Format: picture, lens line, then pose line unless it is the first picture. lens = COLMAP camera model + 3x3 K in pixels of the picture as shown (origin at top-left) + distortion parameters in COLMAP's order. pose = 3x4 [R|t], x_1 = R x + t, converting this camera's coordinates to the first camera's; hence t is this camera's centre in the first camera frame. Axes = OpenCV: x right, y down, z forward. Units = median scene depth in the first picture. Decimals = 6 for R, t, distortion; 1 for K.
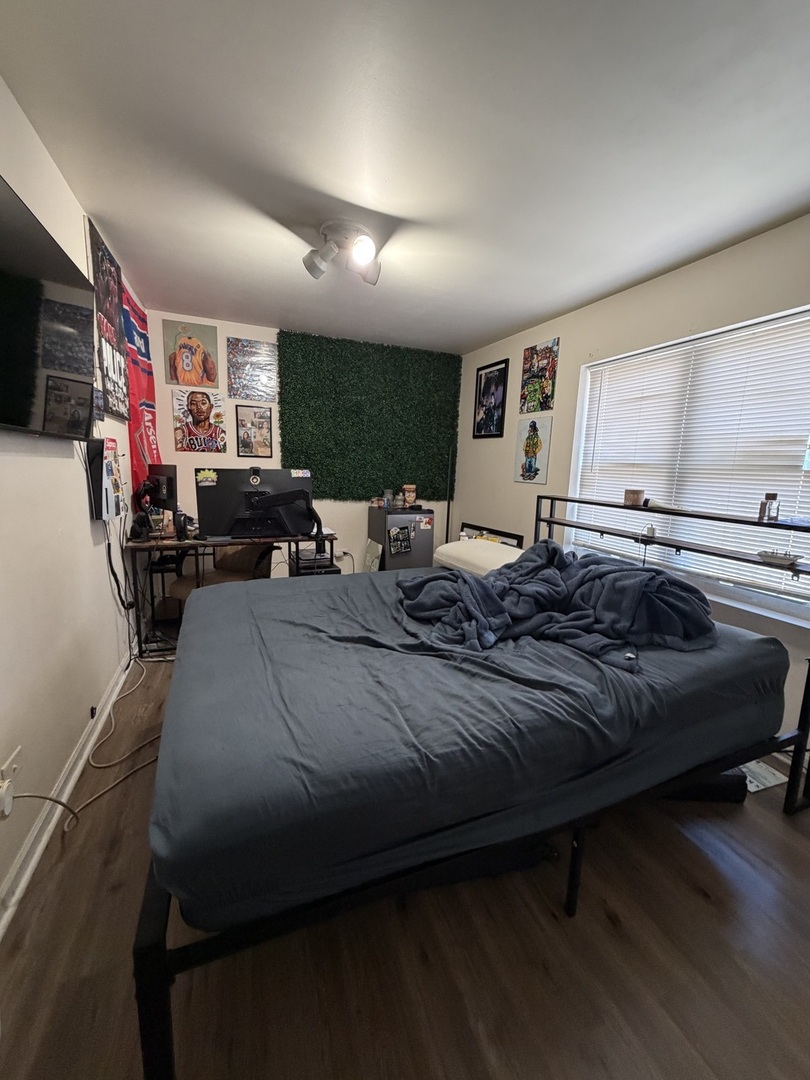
lens RADIAL K [[432.0, 0, 404.0], [0, 432.0, 538.3], [0, 0, 1]] dist [0.000319, -0.000165]
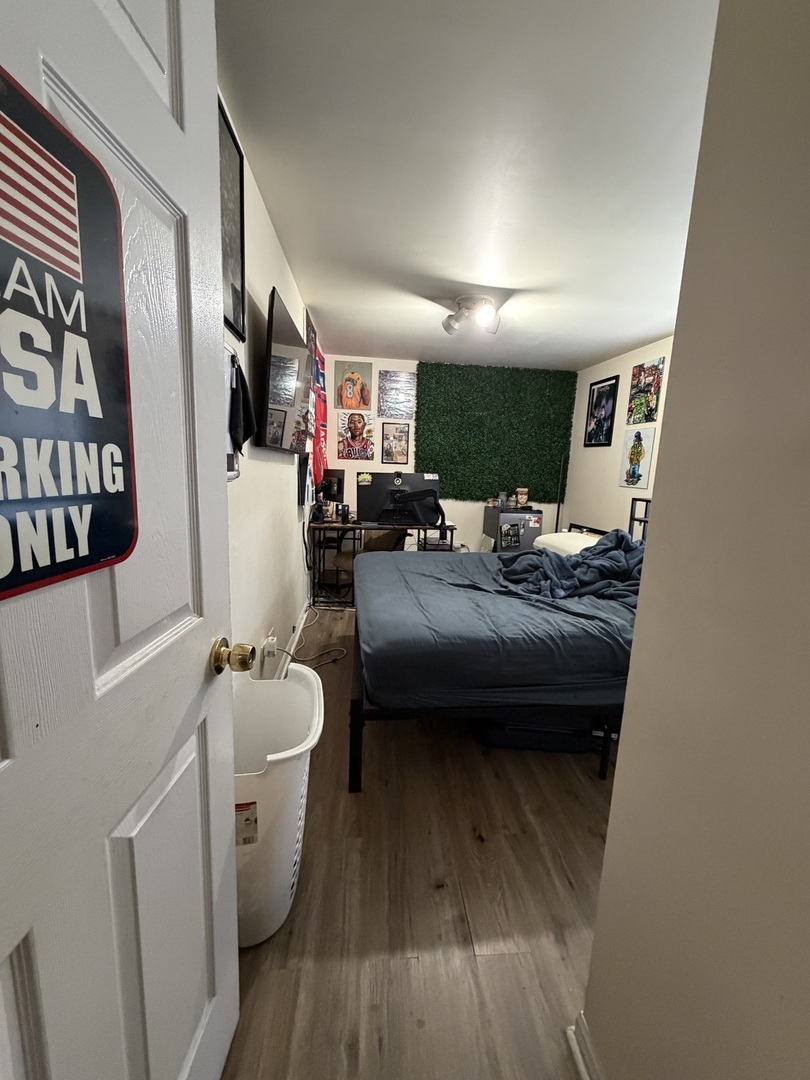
lens RADIAL K [[432.0, 0, 407.1], [0, 432.0, 539.5], [0, 0, 1]] dist [0.000319, -0.000165]
pose [[0.963265, 0.048318, -0.264171, 0.040183], [-0.050690, 0.998712, -0.002167, 0.041958], [0.263726, 0.015479, 0.964473, -0.249933]]
